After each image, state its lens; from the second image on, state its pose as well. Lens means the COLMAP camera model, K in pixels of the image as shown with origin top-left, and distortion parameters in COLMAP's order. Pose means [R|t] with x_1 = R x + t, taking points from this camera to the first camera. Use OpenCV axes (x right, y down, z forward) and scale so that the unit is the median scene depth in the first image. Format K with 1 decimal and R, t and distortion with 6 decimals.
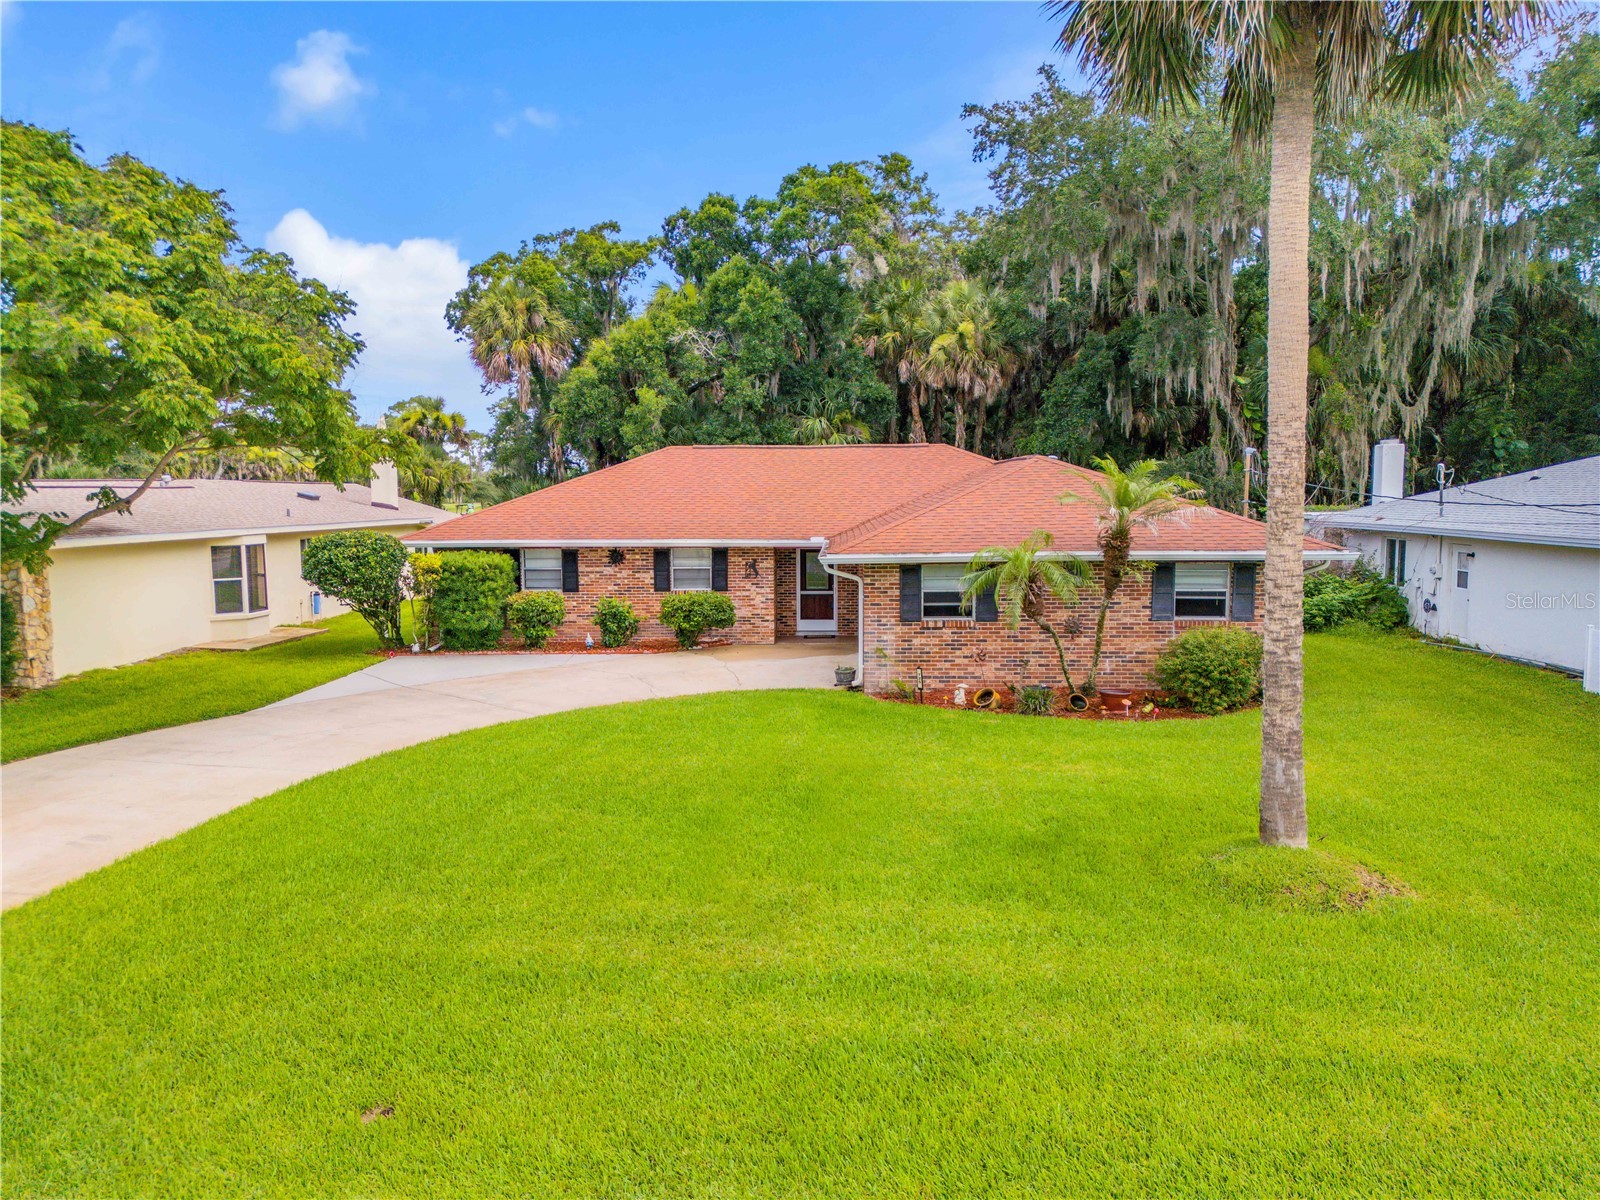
lens RADIAL K [[1120.2, 0, 798.8], [0, 1120.2, 598.9], [0, 0, 1]] dist [0.083920, -0.085298]
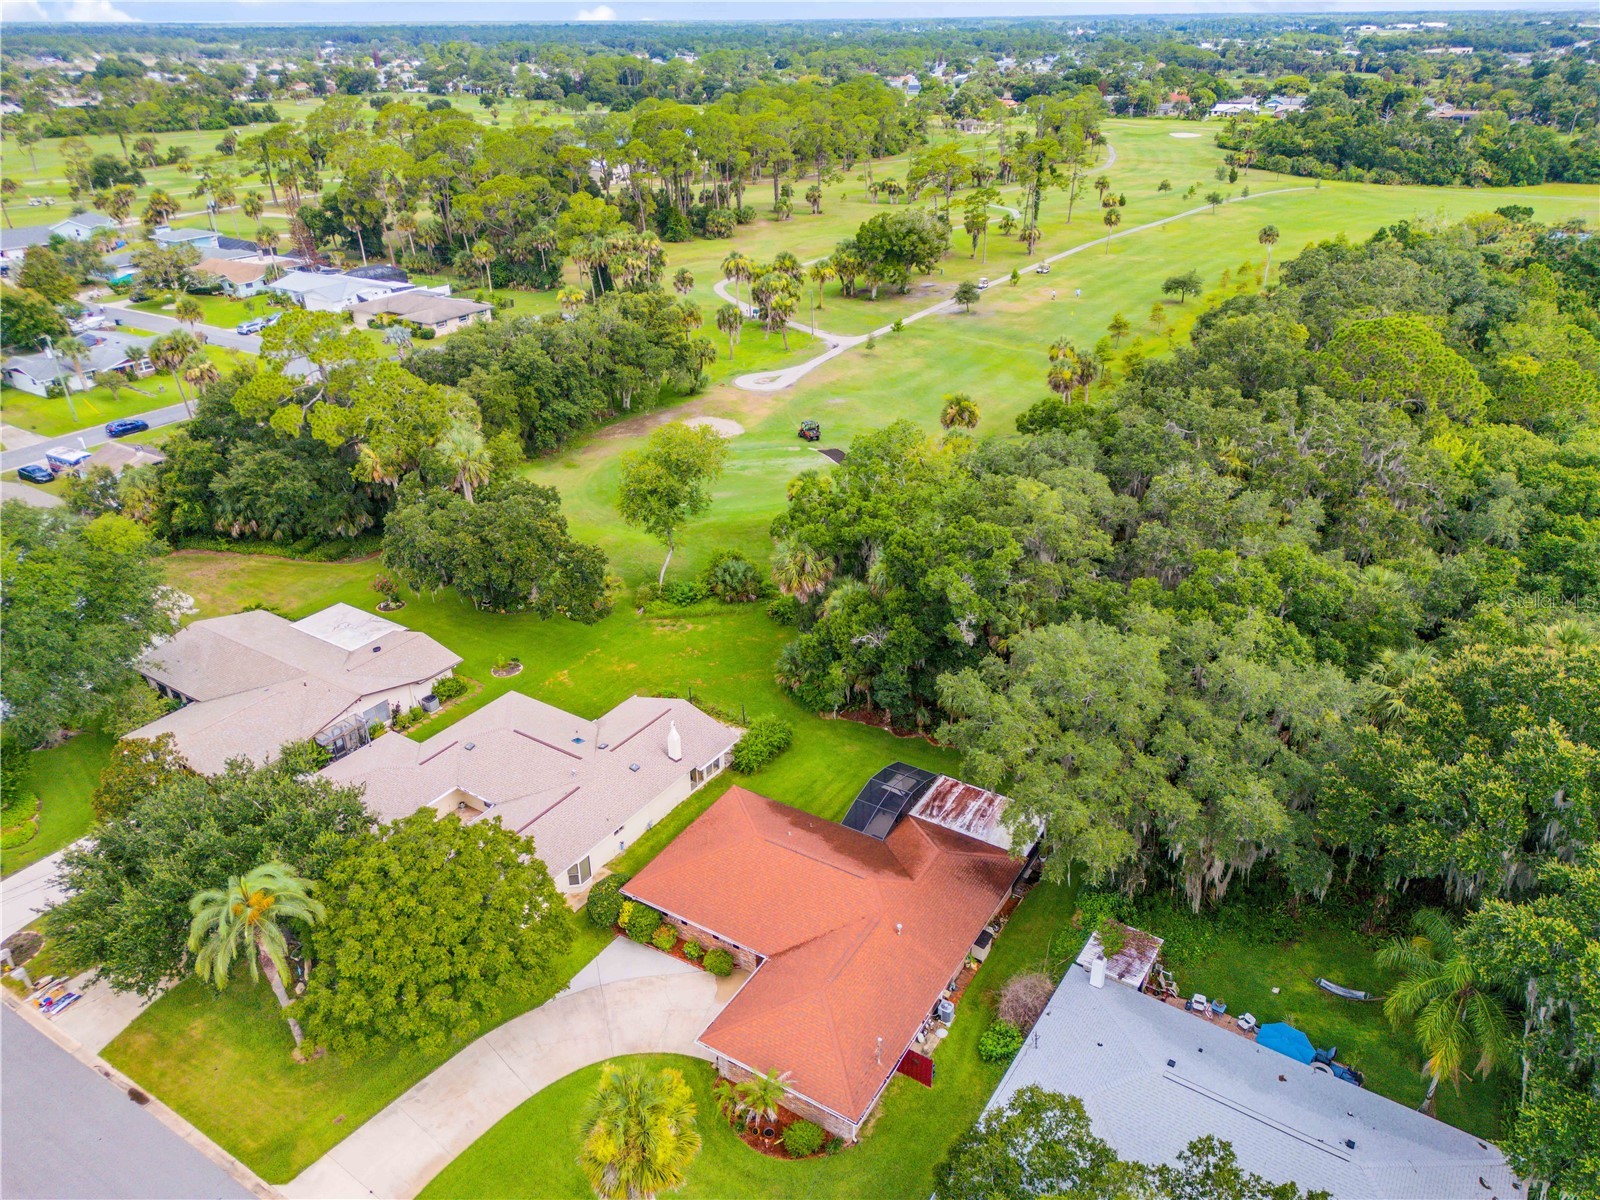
lens RADIAL K [[1120.2, 0, 798.8], [0, 1120.2, 598.9], [0, 0, 1]] dist [0.083920, -0.085298]
pose [[0.867964, 0.224058, -0.443211, 0.920387], [-0.041827, 0.922253, 0.384318, -1.583989], [0.494862, -0.315036, 0.809854, -0.602705]]
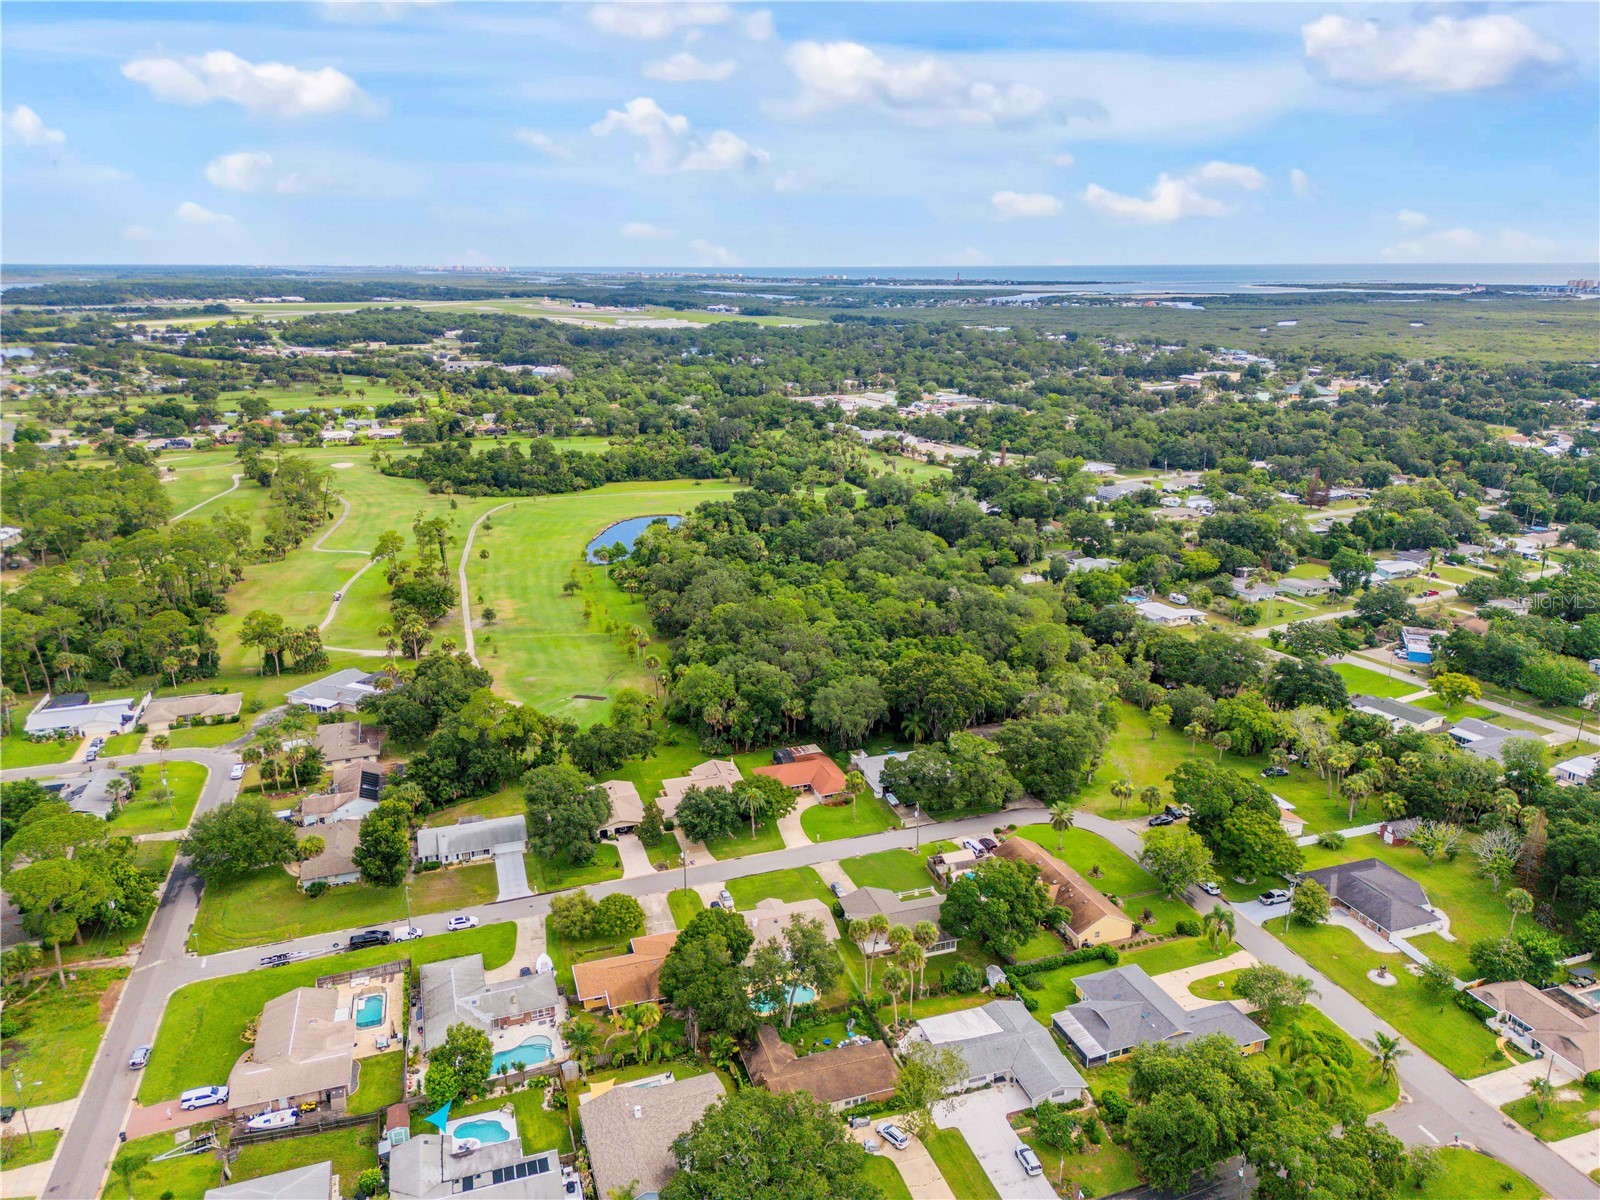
lens RADIAL K [[1120.2, 0, 798.8], [0, 1120.2, 598.9], [0, 0, 1]] dist [0.083920, -0.085298]
pose [[0.928269, -0.103002, 0.357360, -3.264255], [0.031290, 0.979106, 0.200929, -3.455989], [-0.370590, -0.175334, 0.912097, -7.302238]]
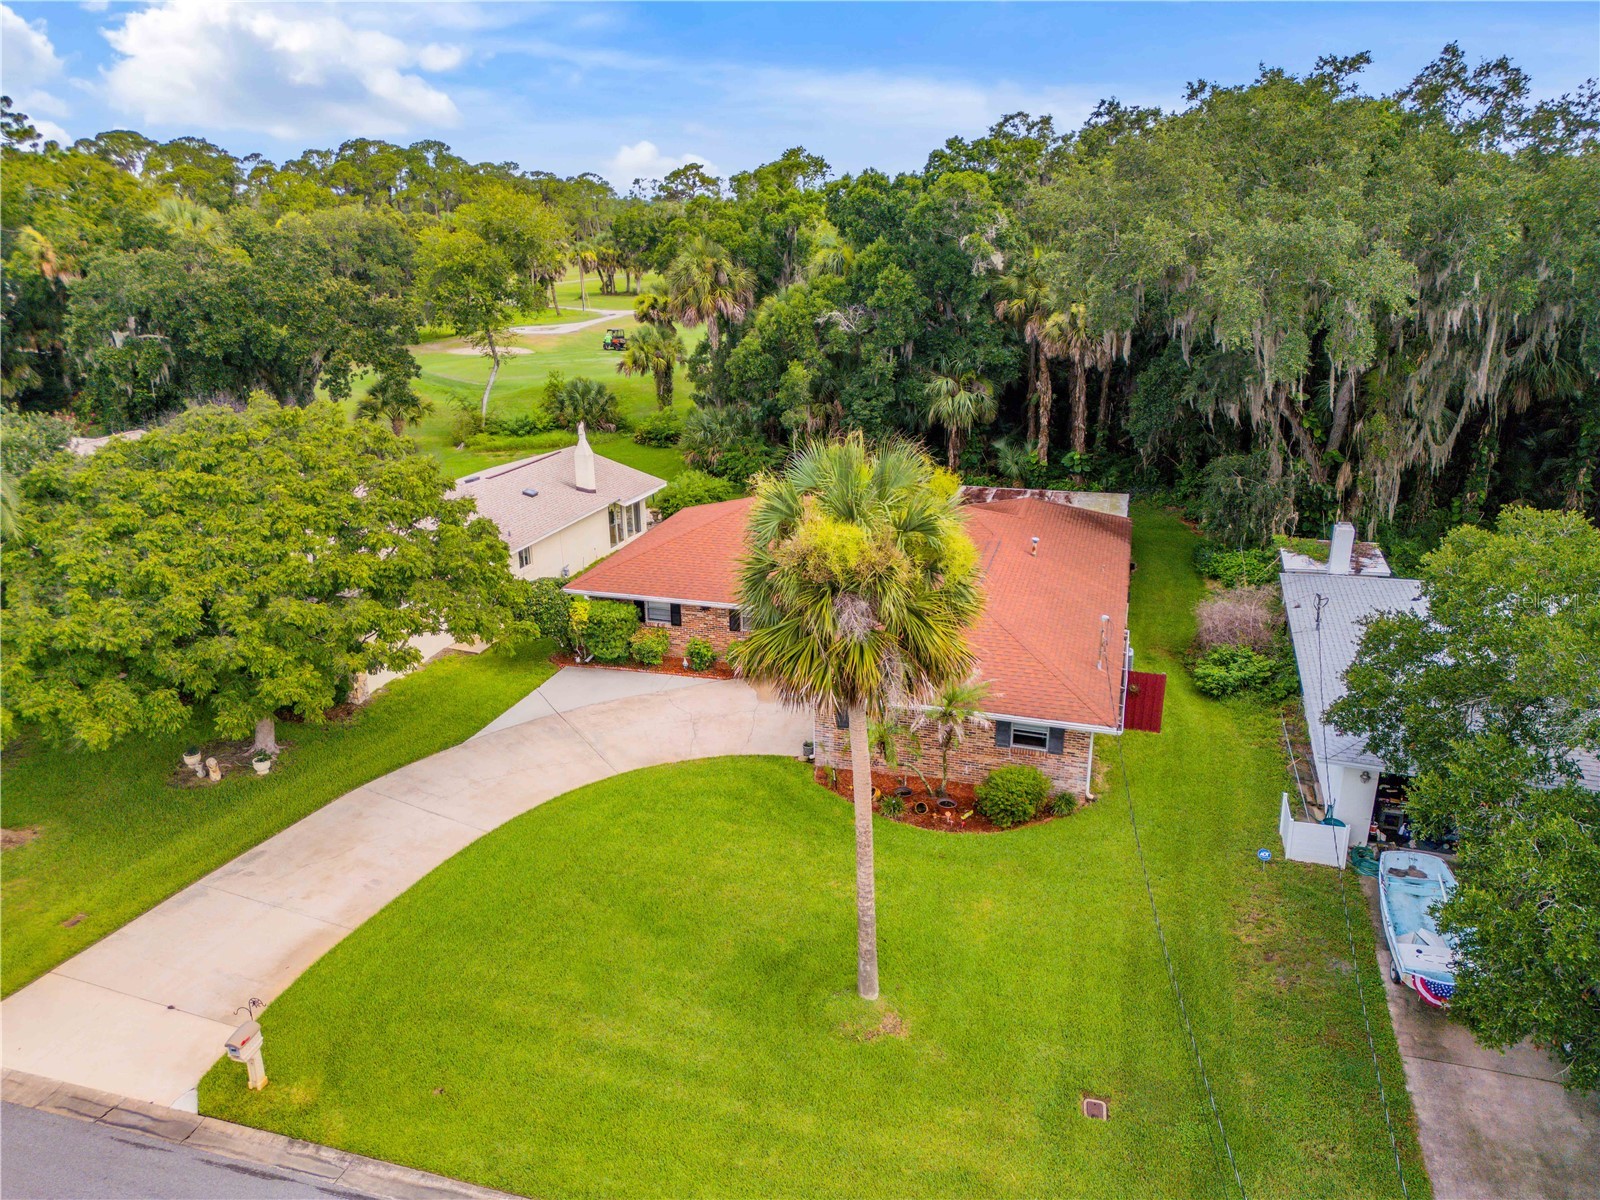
lens RADIAL K [[1120.2, 0, 798.8], [0, 1120.2, 598.9], [0, 0, 1]] dist [0.083920, -0.085298]
pose [[0.968081, 0.081156, -0.237135, 0.300446], [-0.021679, 0.969694, 0.243360, -0.404532], [0.249698, -0.230451, 0.940502, -0.335643]]
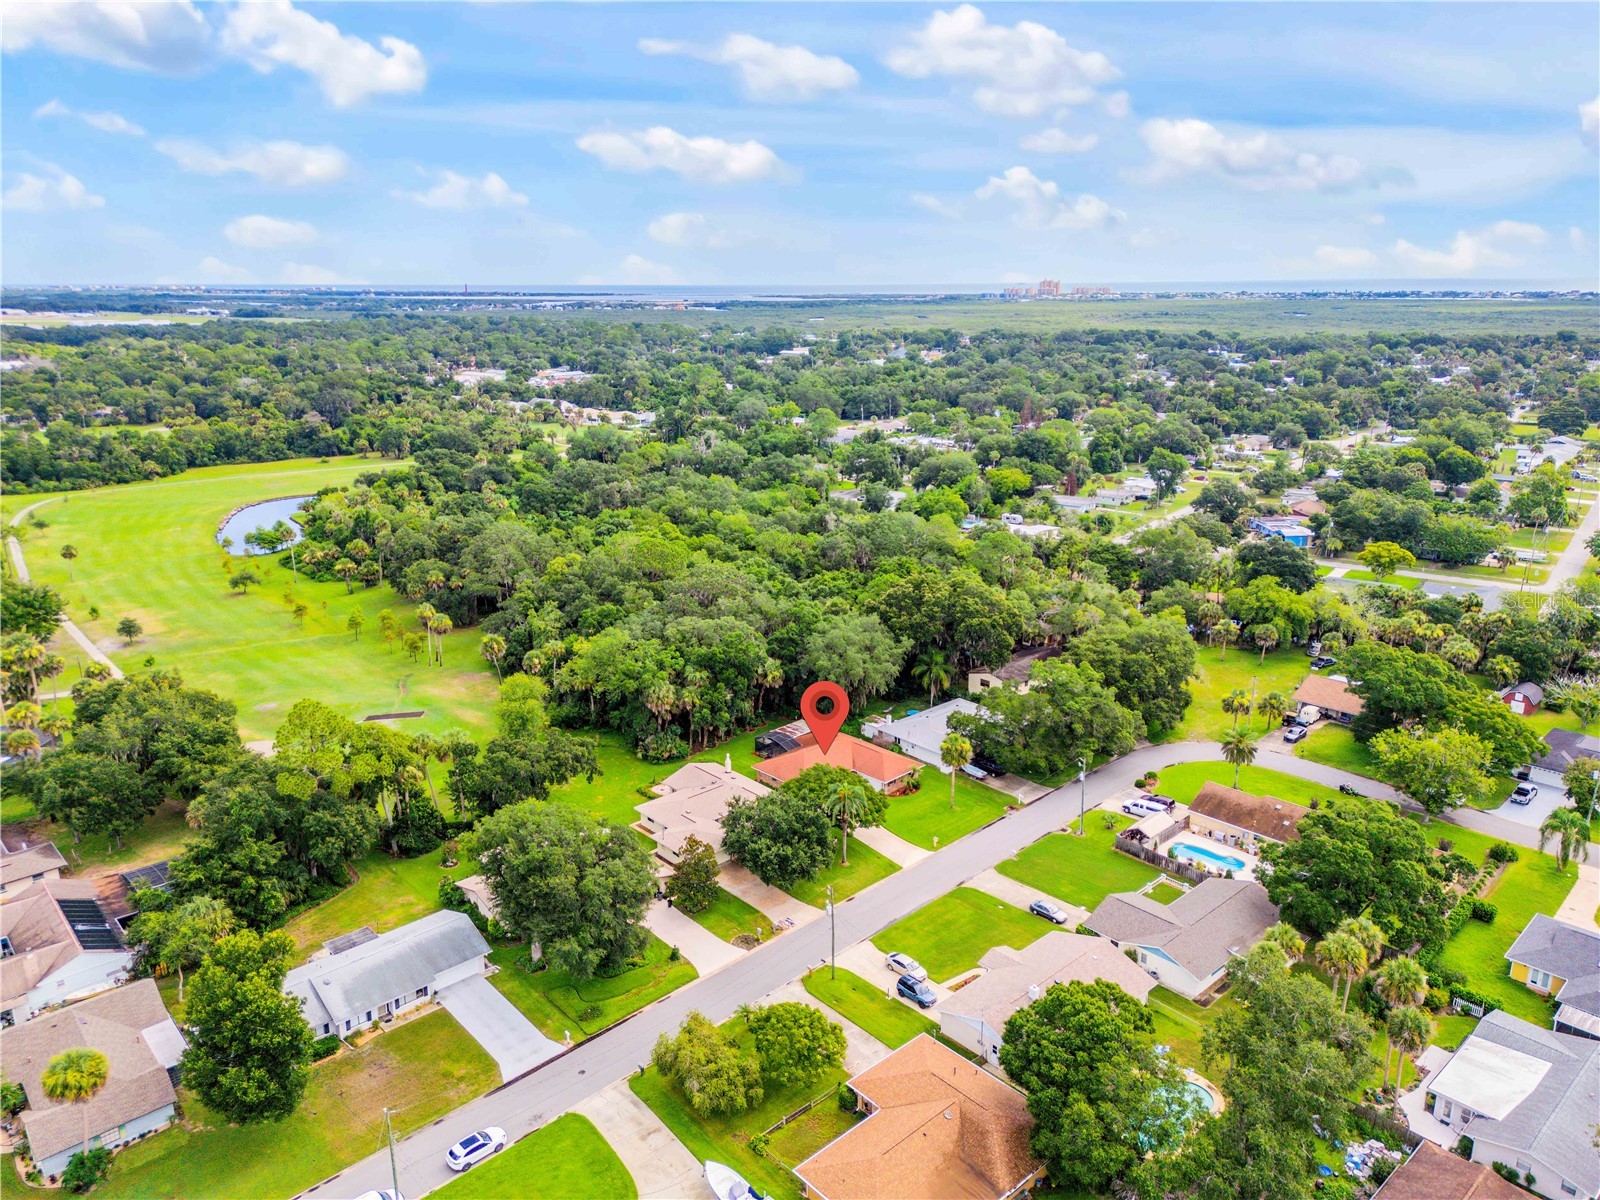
lens RADIAL K [[1120.2, 0, 798.8], [0, 1120.2, 598.9], [0, 0, 1]] dist [0.083920, -0.085298]
pose [[0.692164, -0.193472, 0.695325, -4.353374], [0.067186, 0.976490, 0.204825, -2.282685], [-0.718606, -0.095056, 0.688890, -3.033853]]
